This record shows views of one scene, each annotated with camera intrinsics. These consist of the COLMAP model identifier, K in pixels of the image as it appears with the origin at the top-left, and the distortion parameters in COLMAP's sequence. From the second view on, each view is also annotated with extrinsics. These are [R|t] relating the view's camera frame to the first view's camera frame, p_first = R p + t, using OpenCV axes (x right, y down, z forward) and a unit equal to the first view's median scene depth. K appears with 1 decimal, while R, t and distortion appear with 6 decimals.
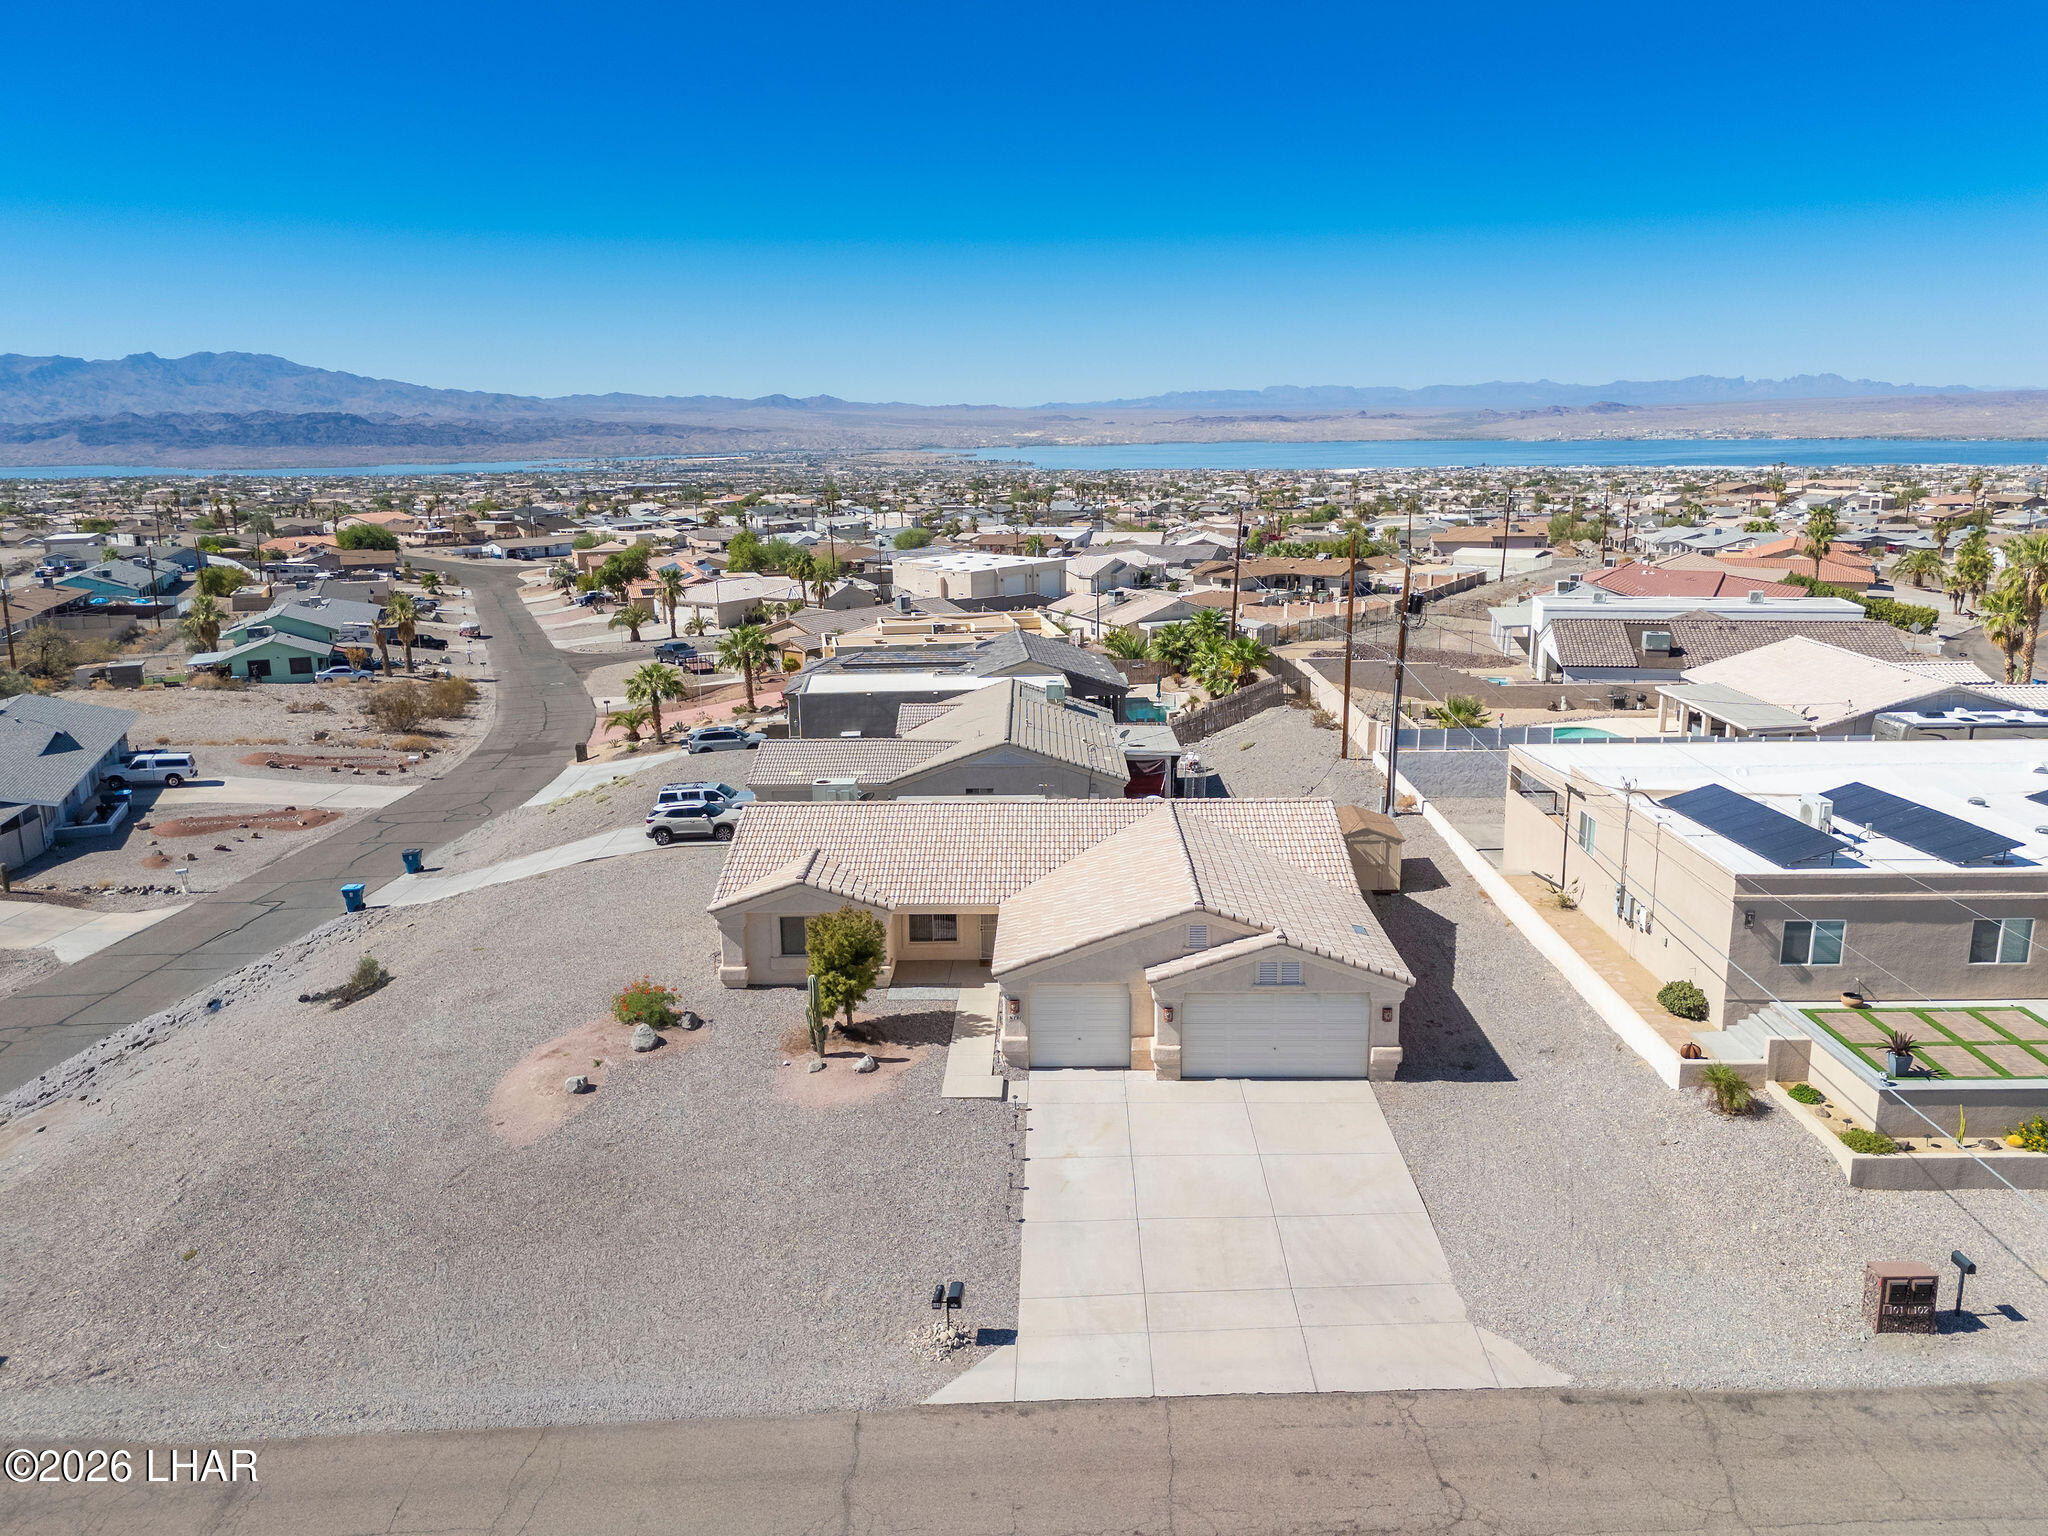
lens RADIAL K [[1507.4, 0, 1026.0], [0, 1507.4, 768.9], [0, 0, 1]] dist [0.075034, -0.069668]
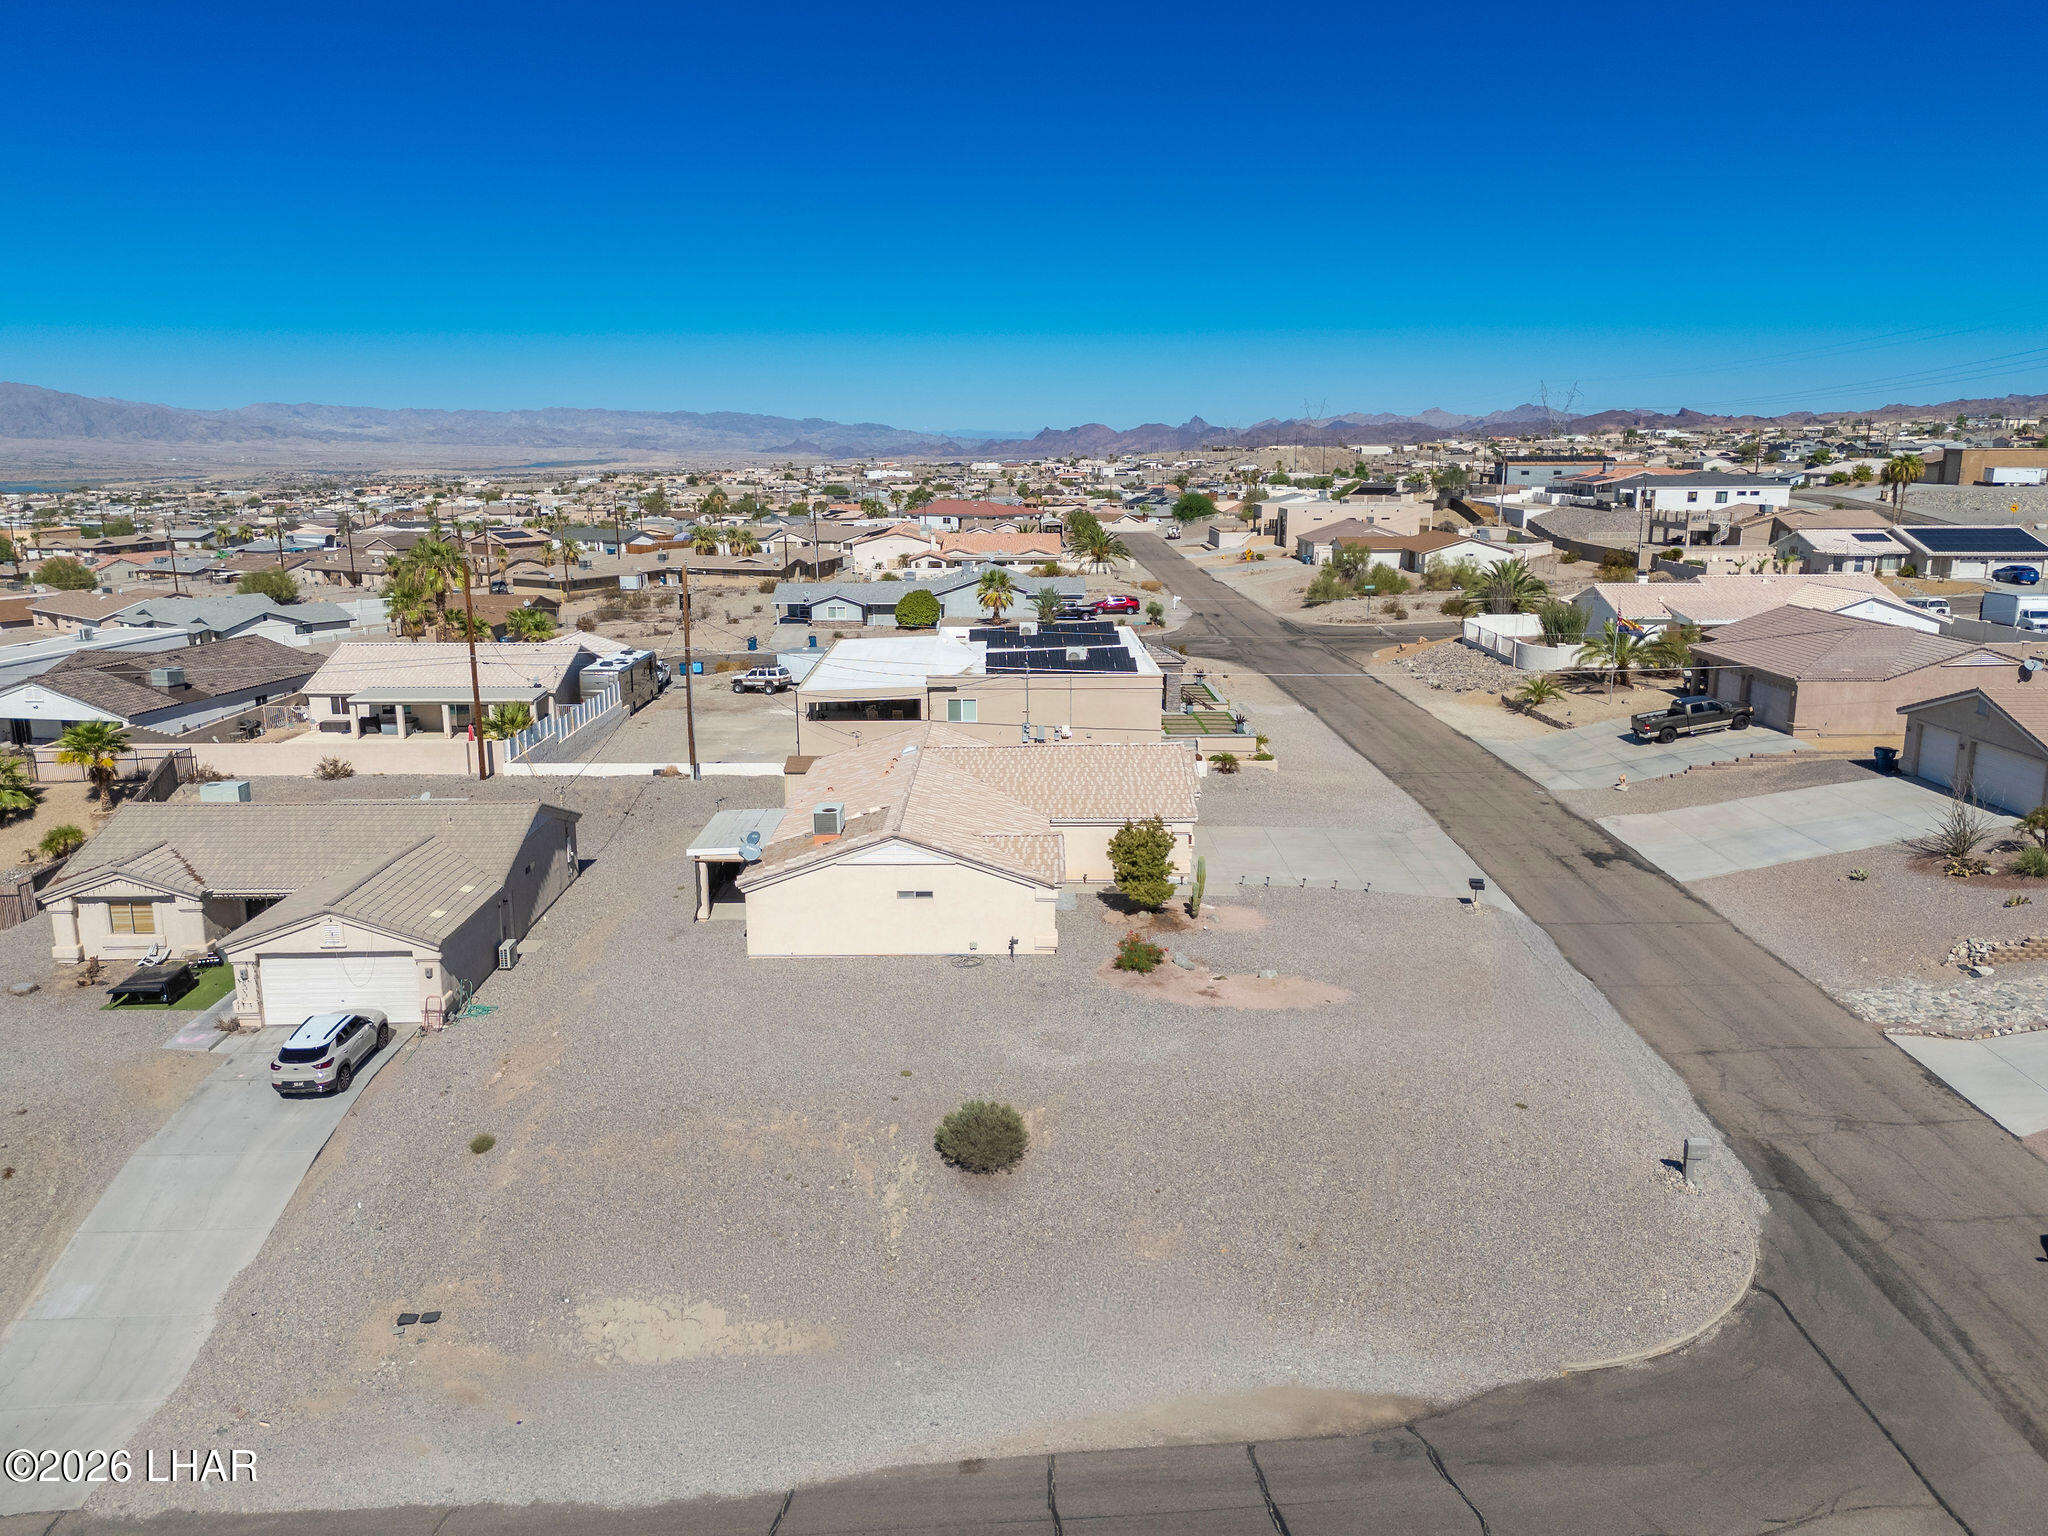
lens RADIAL K [[1507.4, 0, 1030.8], [0, 1507.4, 779.1], [0, 0, 1]] dist [0.075034, -0.069668]
pose [[-0.029179, -0.207811, 0.977734, -1.244244], [0.230634, 0.950357, 0.208876, -0.210460], [-0.972603, 0.231593, 0.020198, 0.965143]]
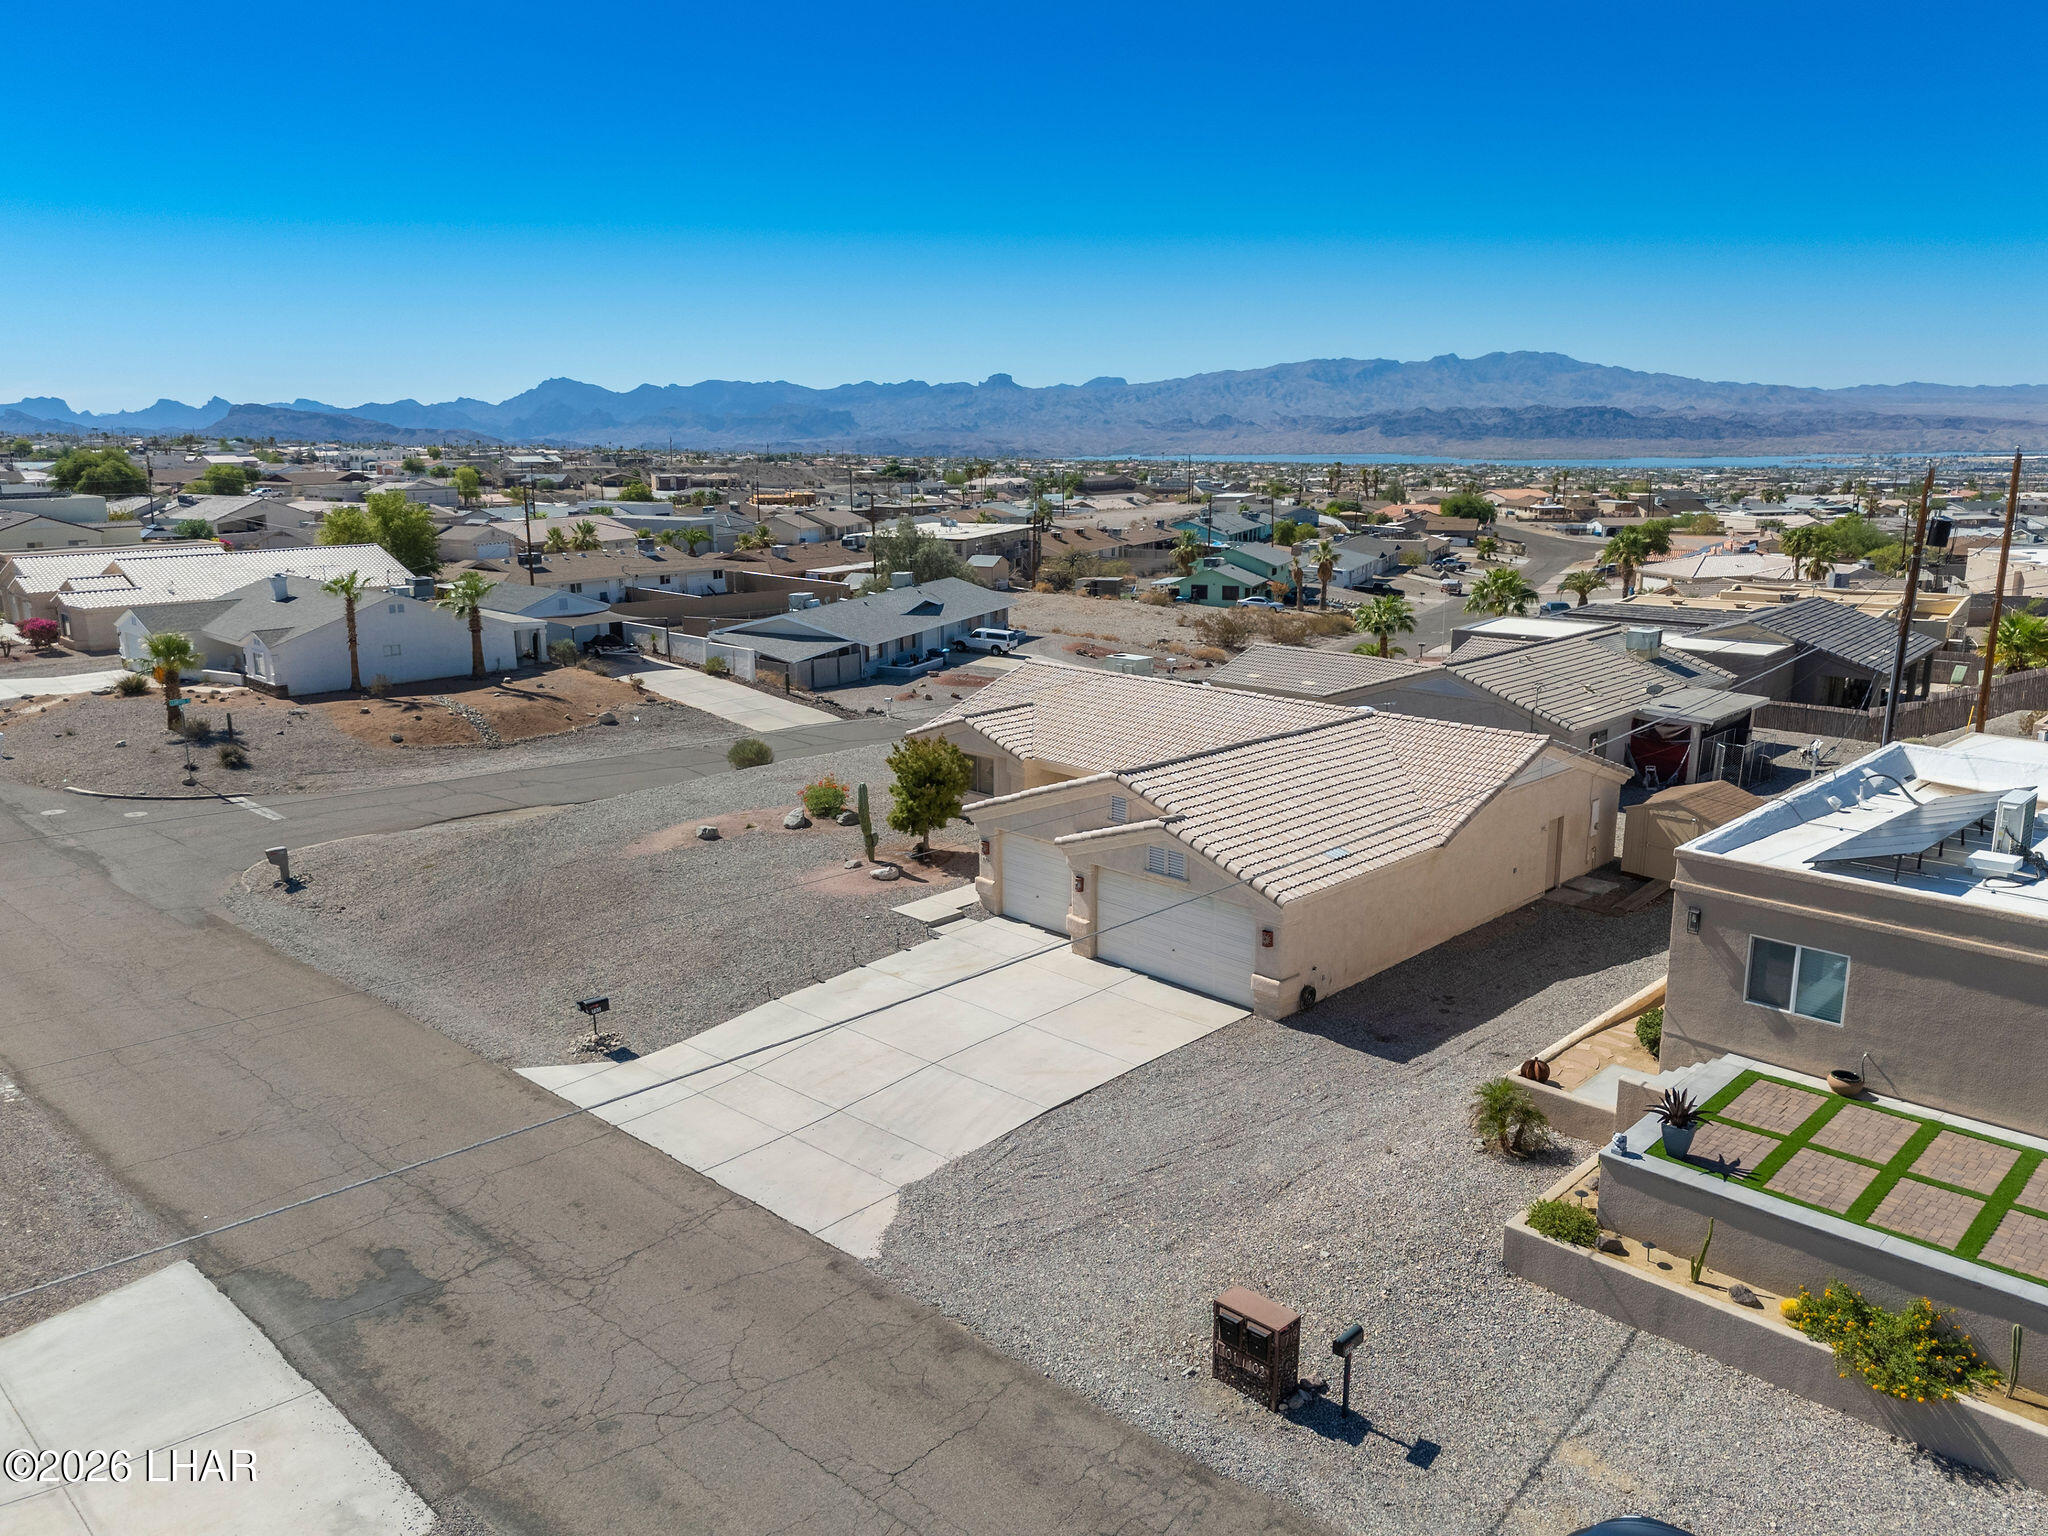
lens RADIAL K [[1507.4, 0, 1032.2], [0, 1507.4, 770.3], [0, 0, 1]] dist [0.075034, -0.069668]
pose [[0.720209, 0.167587, -0.673211, 0.593605], [-0.164565, 0.983958, 0.068890, 0.028524], [0.673956, 0.061172, 0.736234, 0.244721]]
